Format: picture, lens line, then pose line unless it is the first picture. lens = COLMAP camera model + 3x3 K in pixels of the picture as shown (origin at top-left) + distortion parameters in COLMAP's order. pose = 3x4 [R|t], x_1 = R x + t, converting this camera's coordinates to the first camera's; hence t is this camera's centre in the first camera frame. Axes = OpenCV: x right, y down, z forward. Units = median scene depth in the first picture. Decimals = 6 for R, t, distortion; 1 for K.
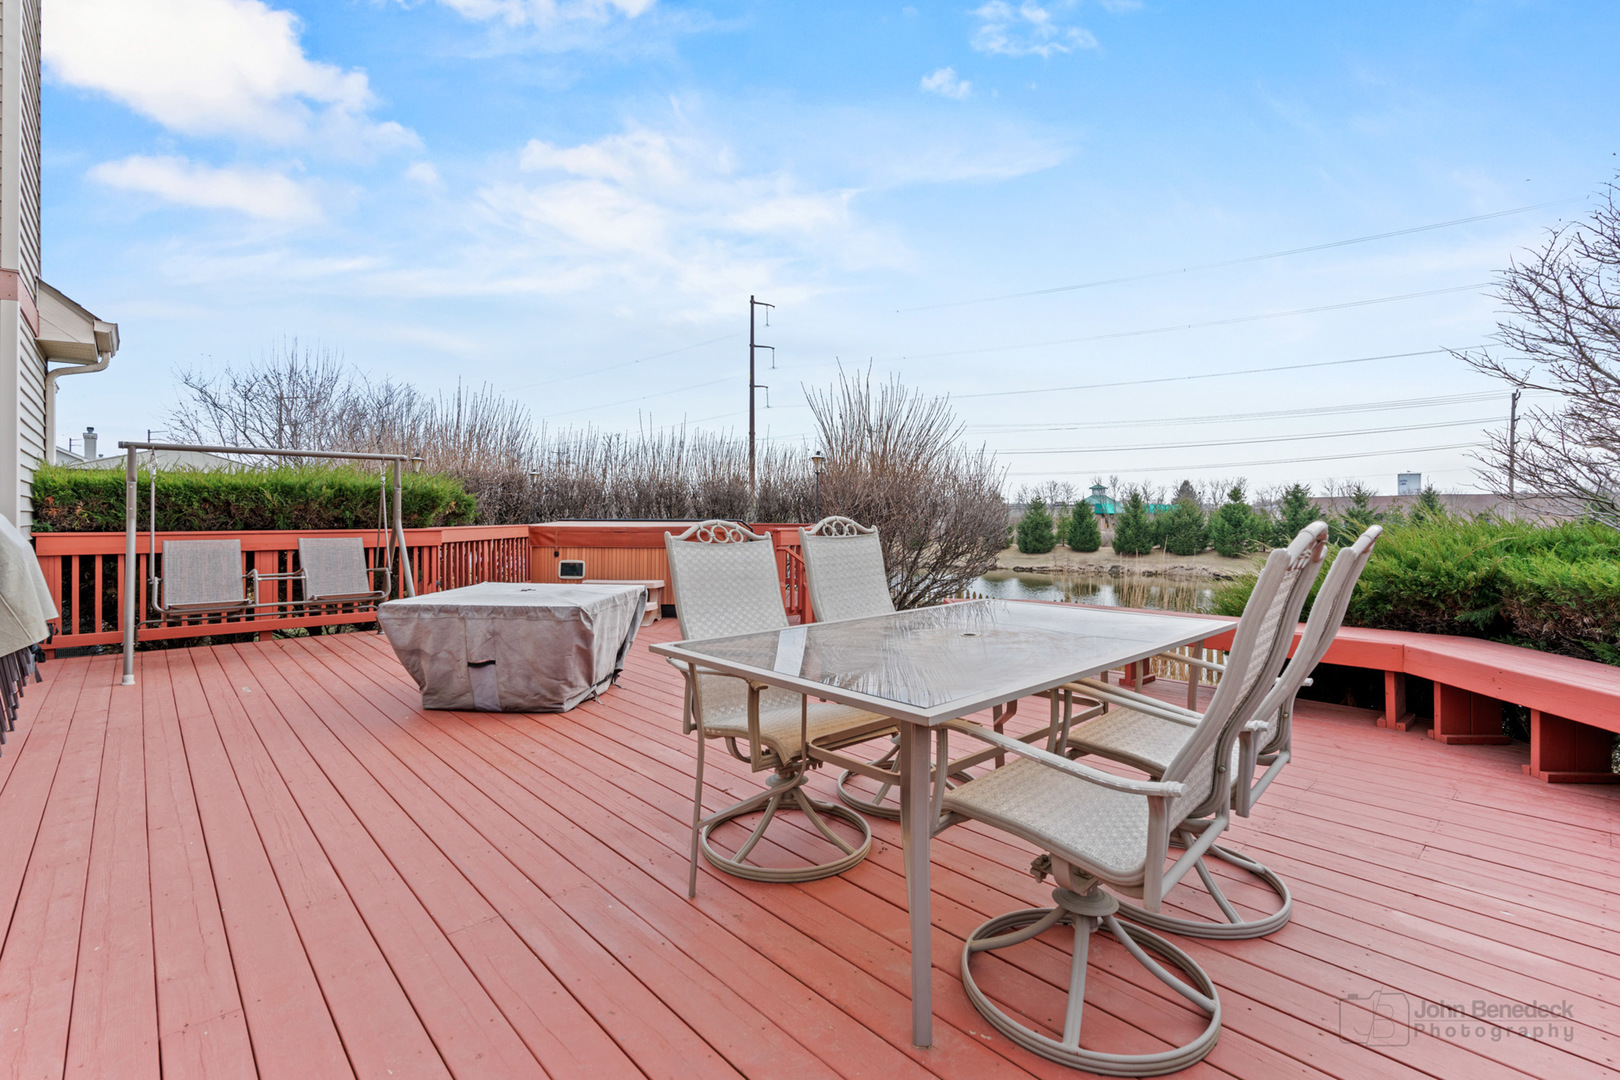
lens RADIAL K [[735.4, 0, 814.4], [0, 735.4, 530.0], [0, 0, 1]] dist [0.000732, 0.000499]
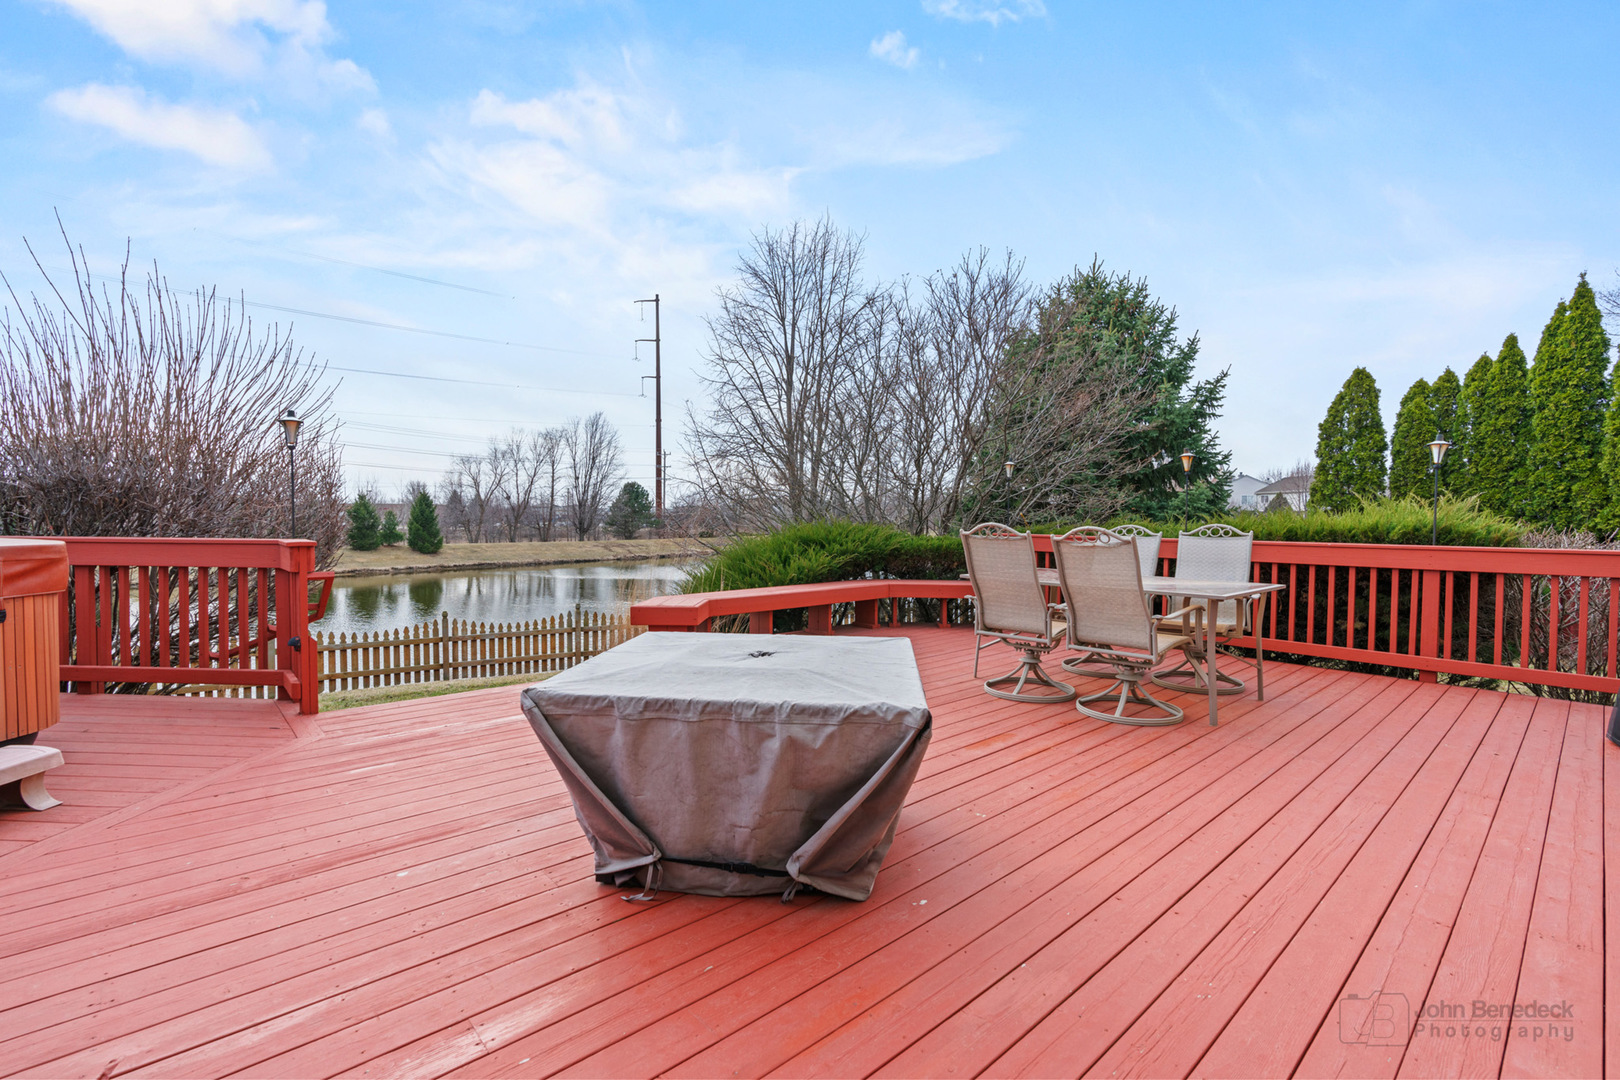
lens RADIAL K [[735.4, 0, 812.4], [0, 735.4, 539.1], [0, 0, 1]] dist [0.000732, 0.000499]
pose [[-0.001890, -0.029097, 0.999575, -1.772577], [0.009948, 0.999527, 0.029115, -0.036701], [-0.999949, 0.009999, -0.001600, 1.775790]]
